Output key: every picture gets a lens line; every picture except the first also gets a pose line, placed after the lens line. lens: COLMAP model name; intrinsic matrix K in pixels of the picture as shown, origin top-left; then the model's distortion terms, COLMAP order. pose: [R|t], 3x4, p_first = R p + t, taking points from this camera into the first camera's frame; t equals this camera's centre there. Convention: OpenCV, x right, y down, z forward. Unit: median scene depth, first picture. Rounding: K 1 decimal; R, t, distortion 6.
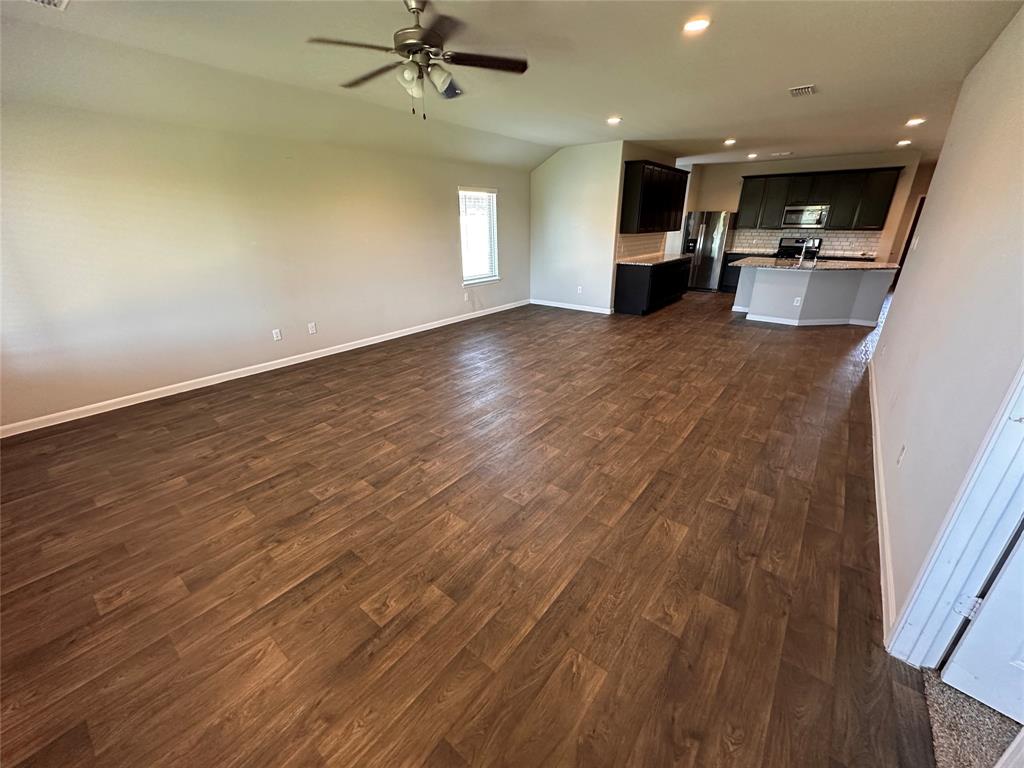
lens RADIAL K [[407.9, 0, 513.4], [0, 407.9, 374.8], [0, 0, 1]] dist [-0.005636, 0.001305]
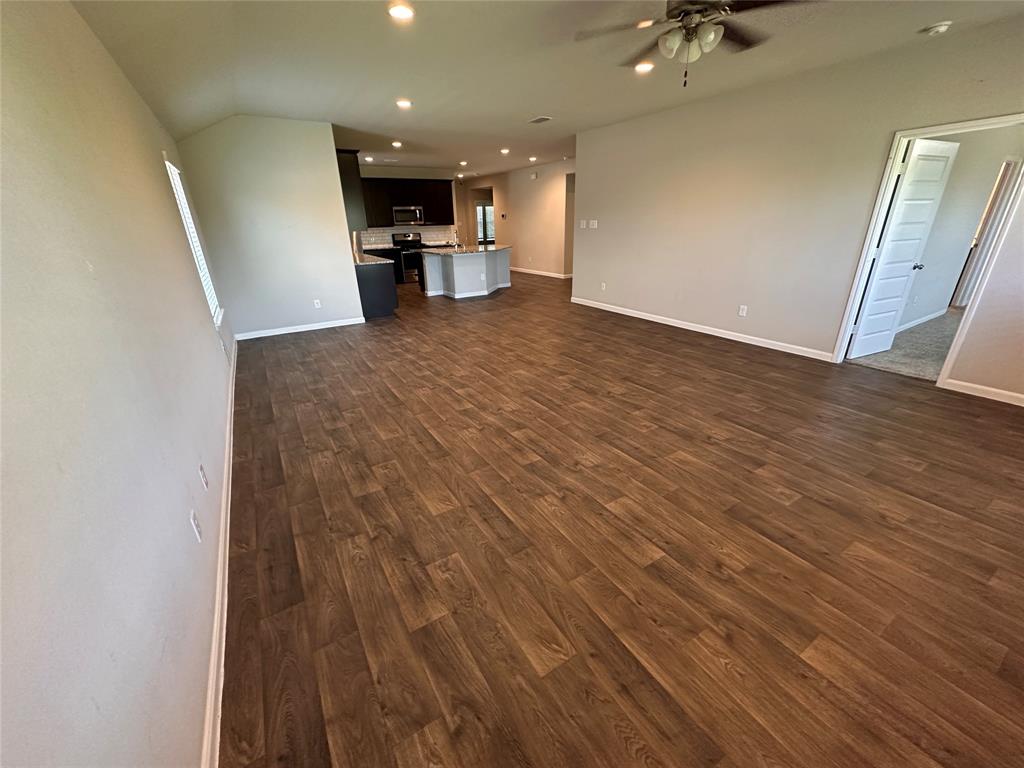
lens RADIAL K [[407.9, 0, 505.2], [0, 407.9, 377.5], [0, 0, 1]] dist [-0.005636, 0.001305]
pose [[0.349387, -0.342473, 0.872148, -0.977623], [0.352359, 0.910507, 0.216379, -0.256314], [-0.868200, 0.231709, 0.438793, 0.769479]]
